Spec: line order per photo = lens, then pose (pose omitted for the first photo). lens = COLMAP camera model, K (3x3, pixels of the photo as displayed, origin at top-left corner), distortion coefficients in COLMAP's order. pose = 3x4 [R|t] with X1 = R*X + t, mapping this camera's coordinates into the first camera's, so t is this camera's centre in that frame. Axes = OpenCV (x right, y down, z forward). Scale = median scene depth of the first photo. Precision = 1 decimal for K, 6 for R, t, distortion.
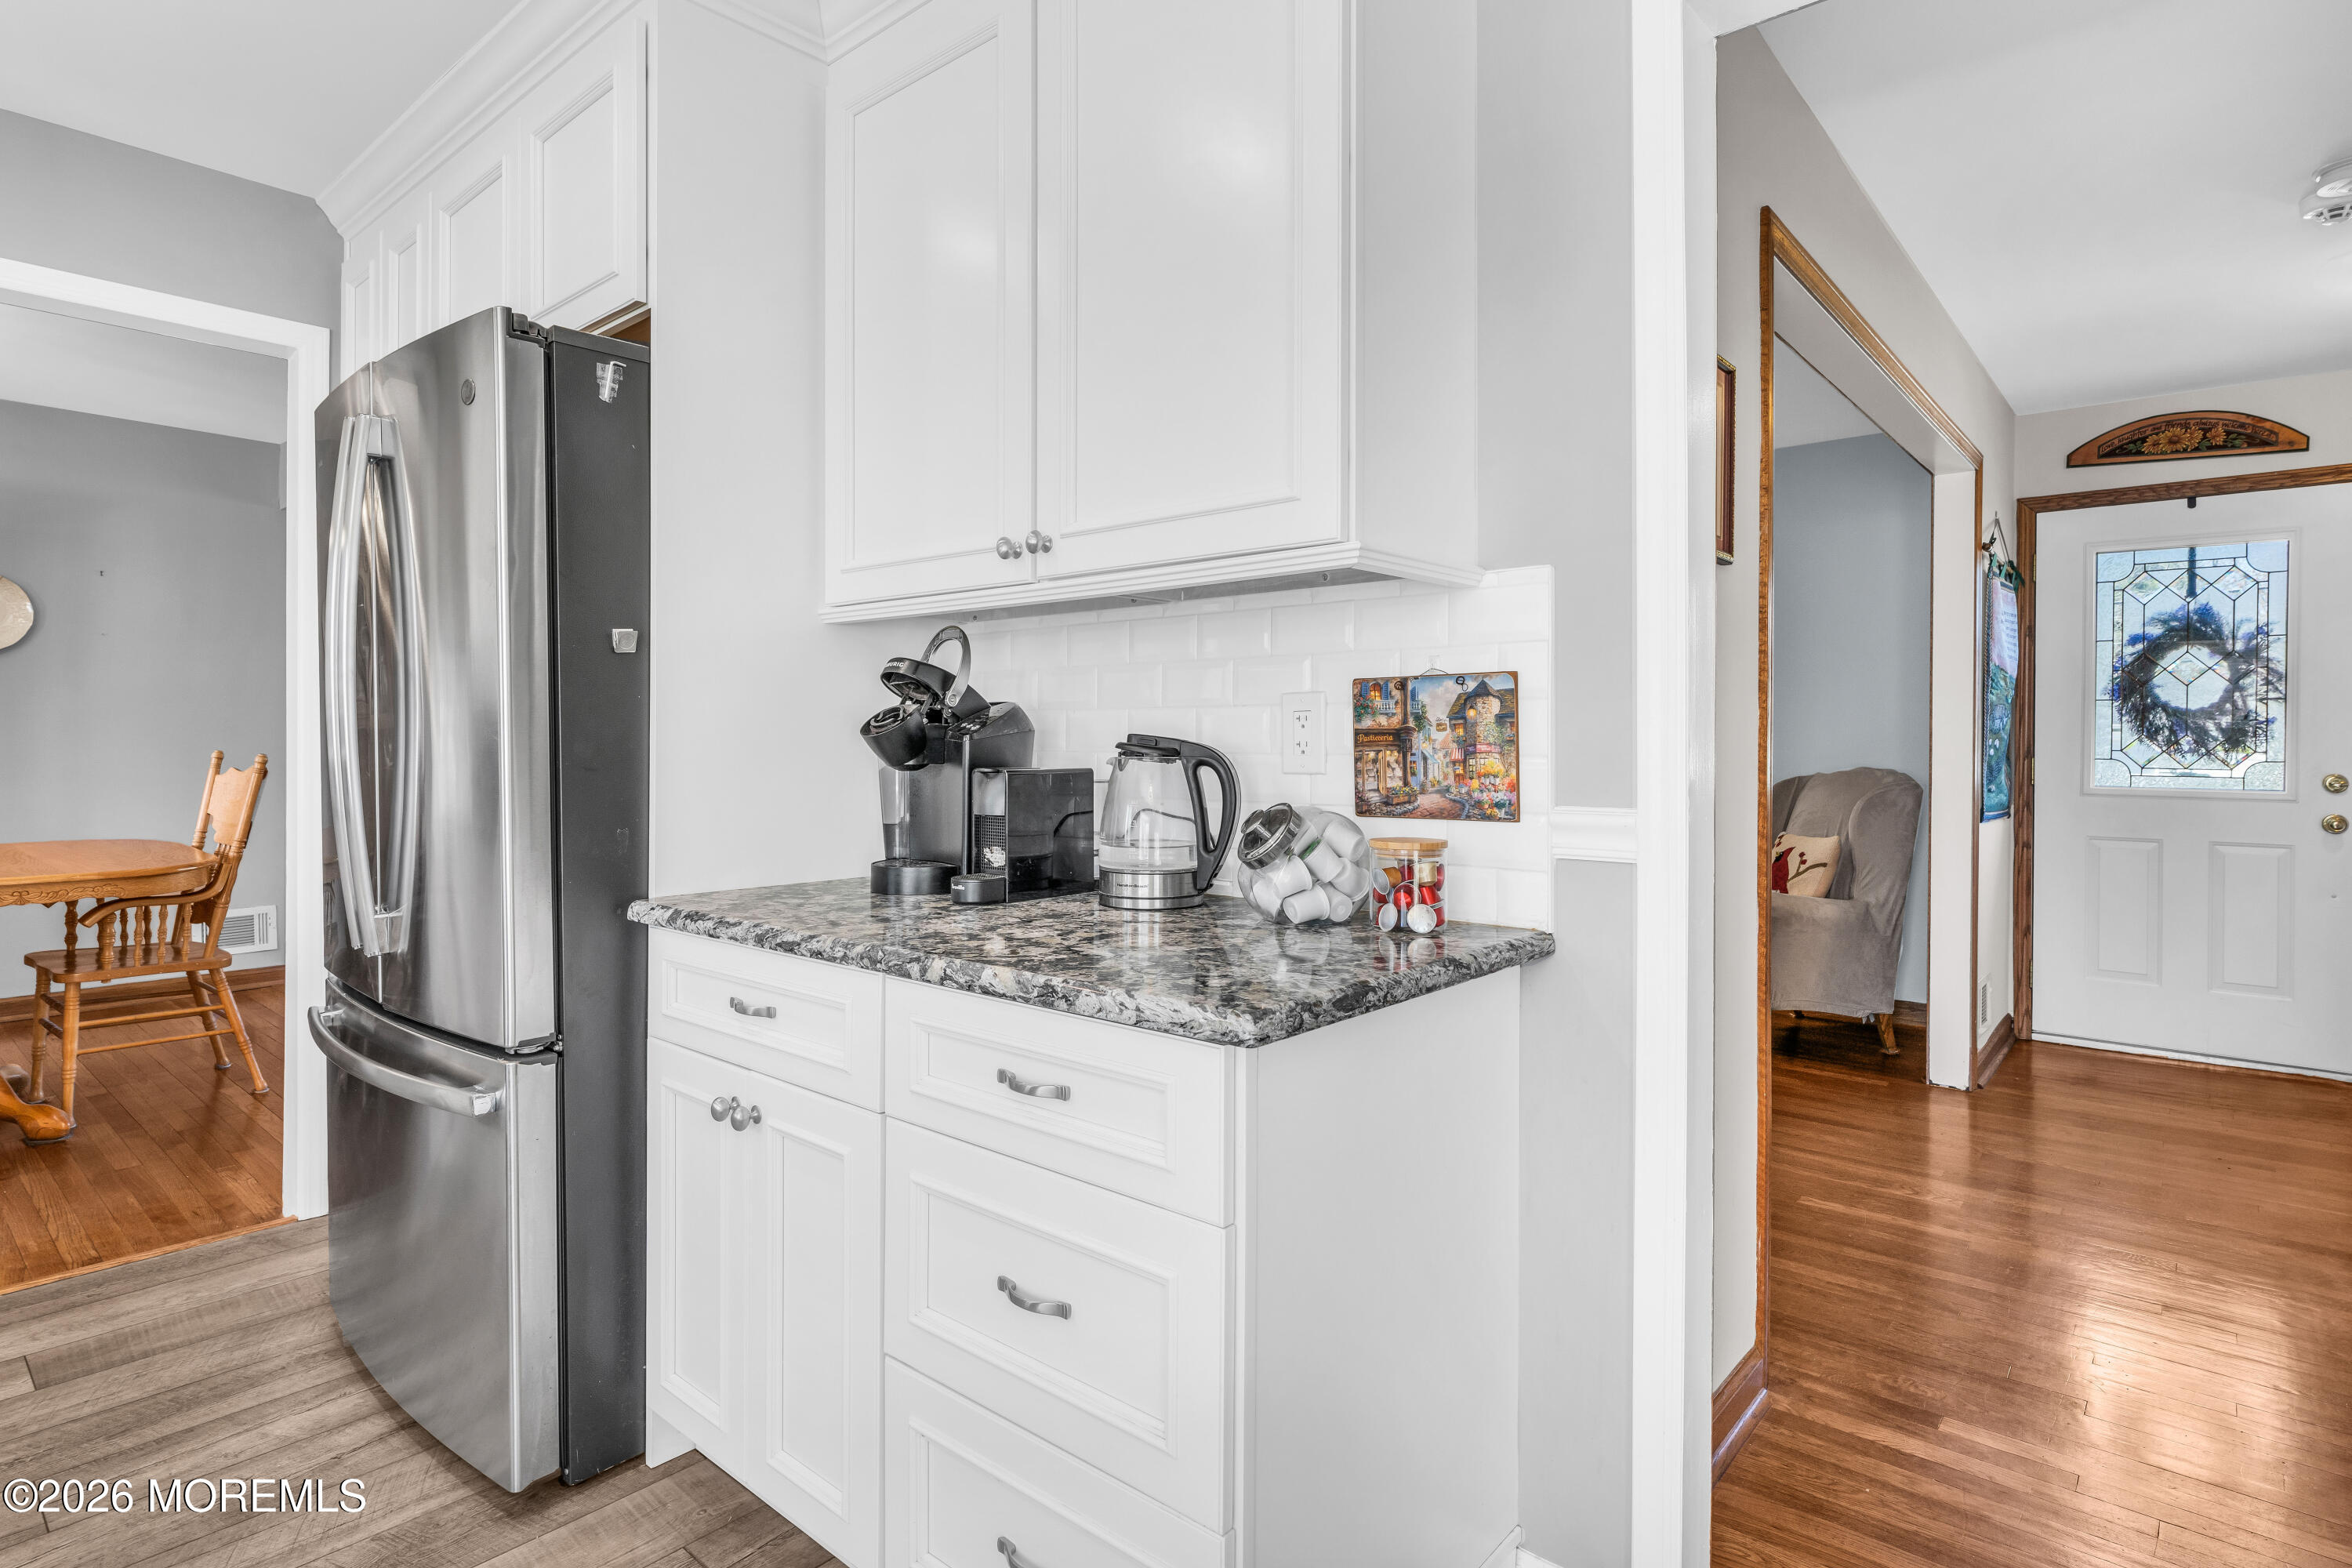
lens RADIAL K [[1195.8, 0, 1164.3], [0, 1195.8, 742.7], [0, 0, 1]] dist [-0.003045, -0.000633]
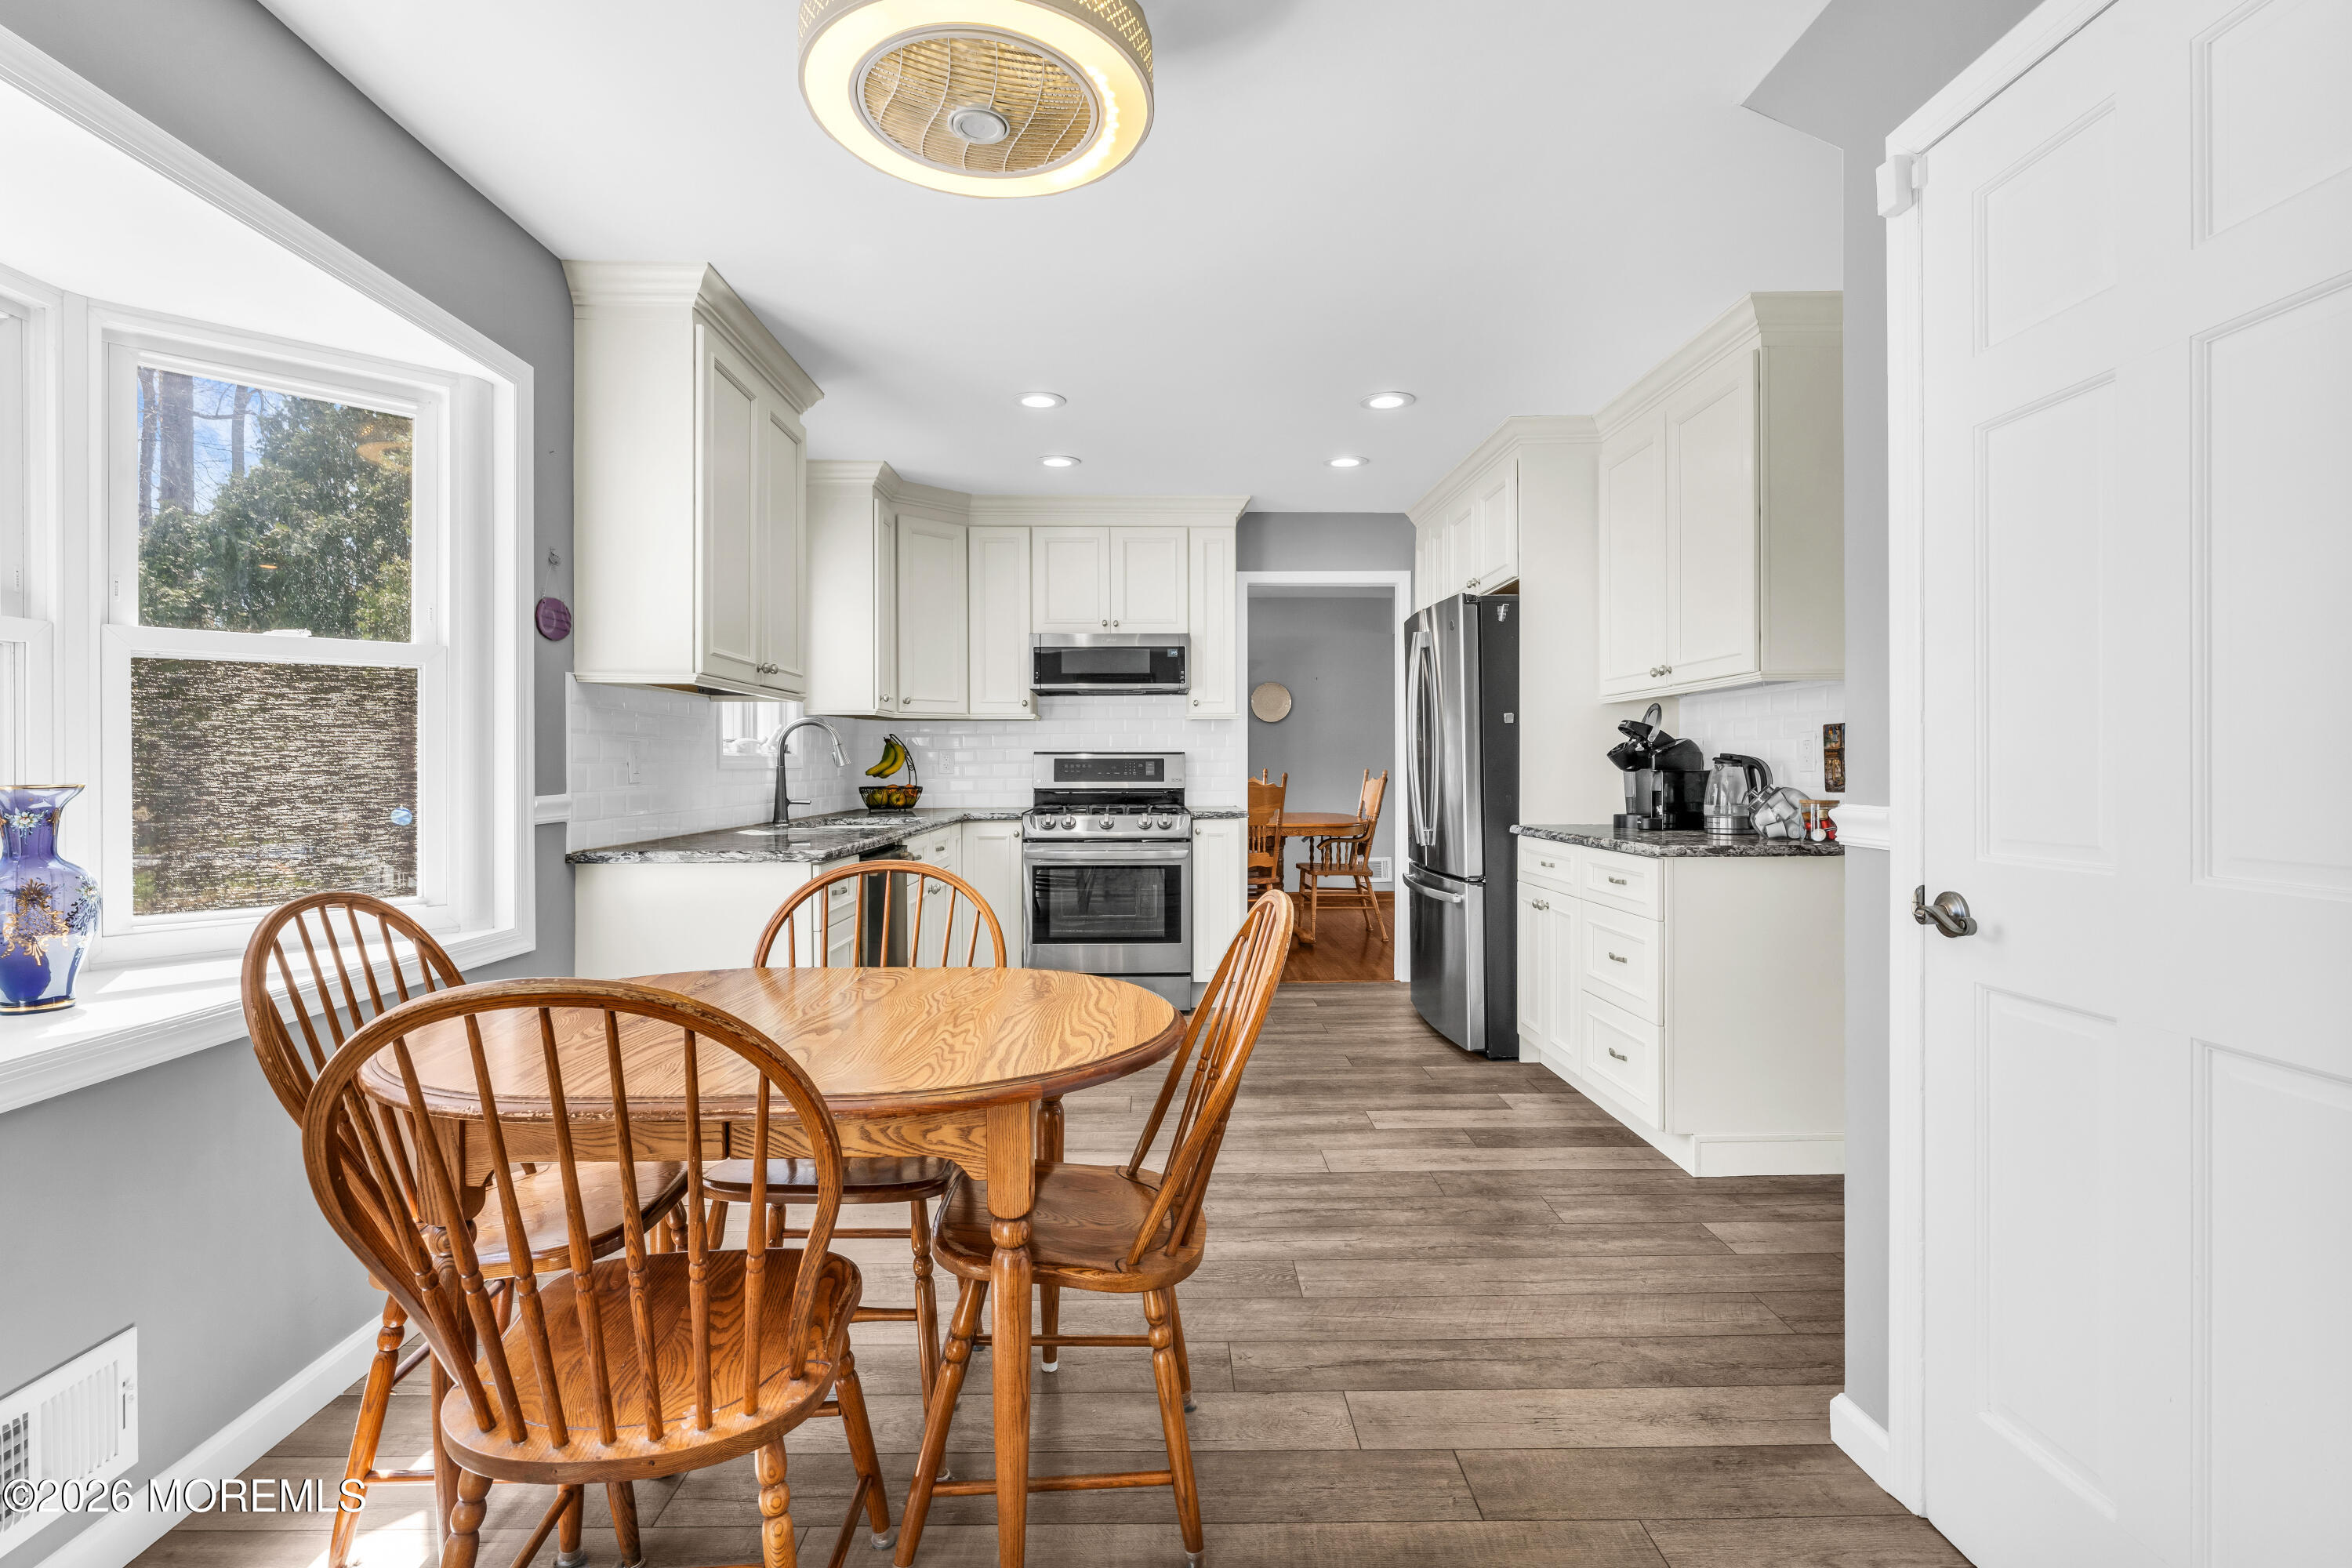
lens RADIAL K [[1099.8, 0, 1165.4], [0, 1099.8, 777.4], [0, 0, 1]] dist [-0.001117, 0.001463]
pose [[0.666846, 0.001262, -0.745195, 0.748363], [0.004208, 0.999976, 0.005459, 0.020739], [0.745184, -0.006776, 0.666824, -1.012387]]
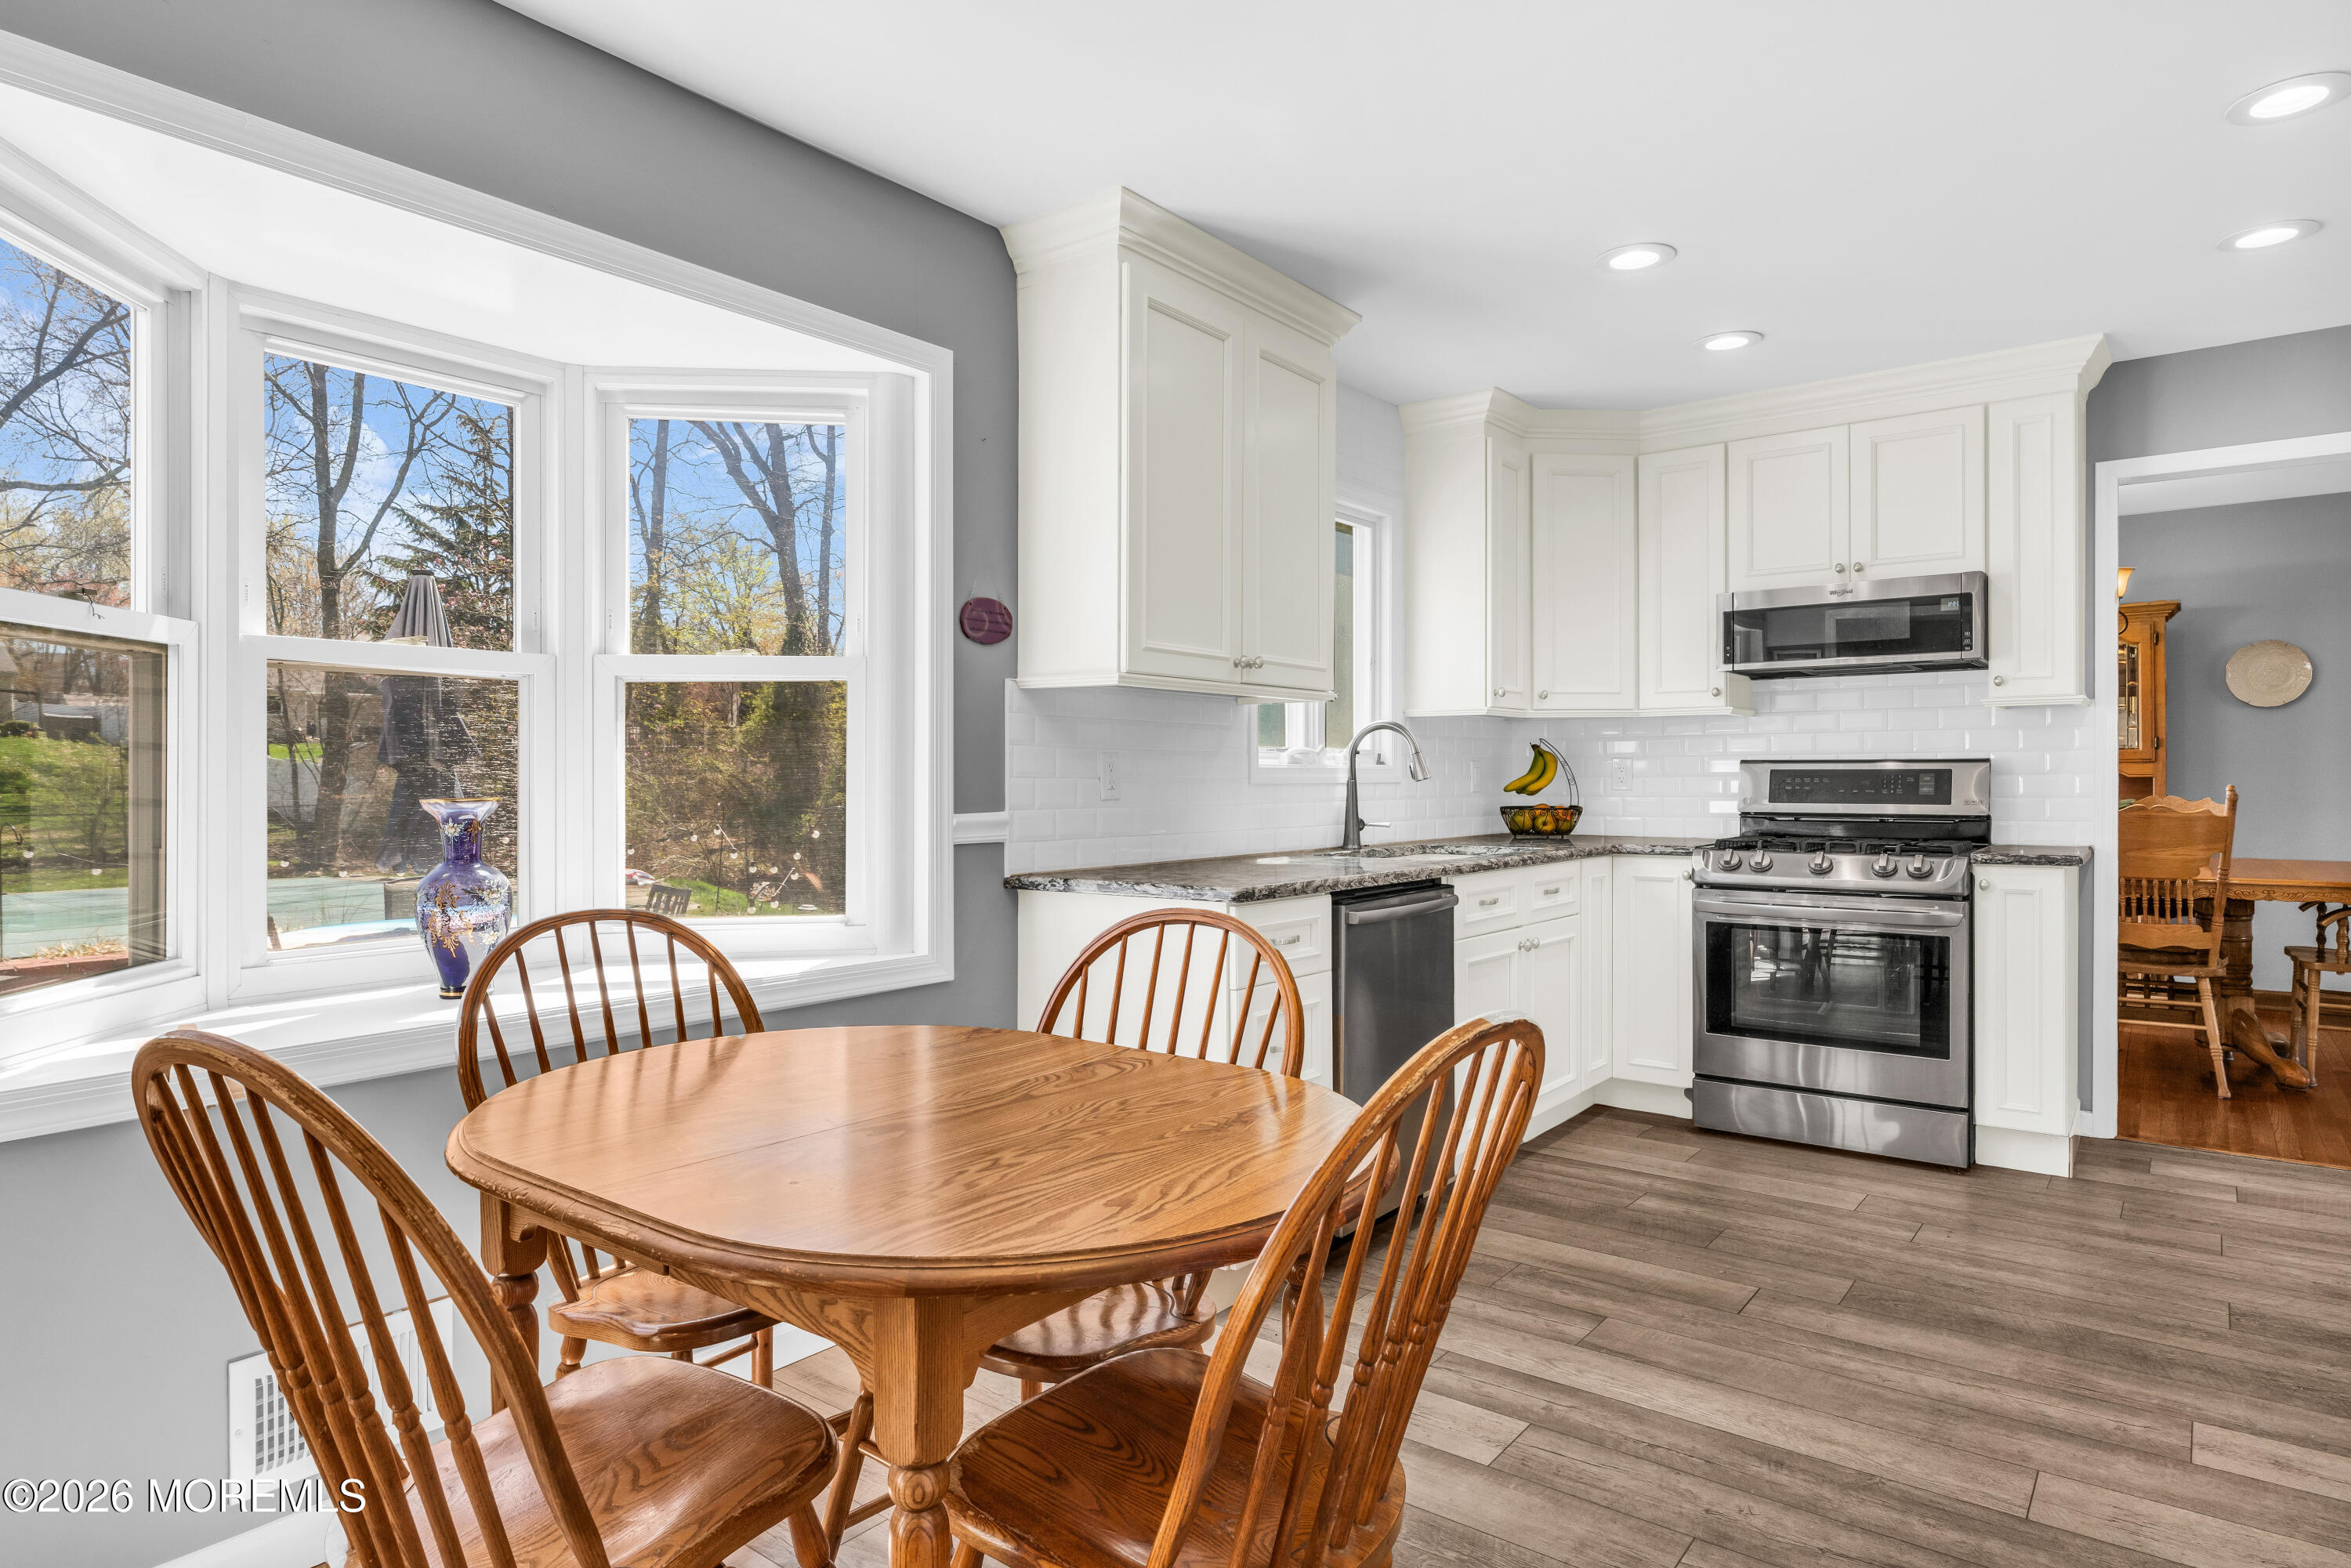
lens RADIAL K [[1350.8, 0, 1176.7], [0, 1350.8, 780.2], [0, 0, 1]] dist [0.003856, 0.001686]
pose [[0.066792, -0.004185, -0.997758, 0.773418], [-0.000745, 0.999991, -0.004244, 0.015739], [0.997767, 0.001027, 0.066788, -0.522133]]
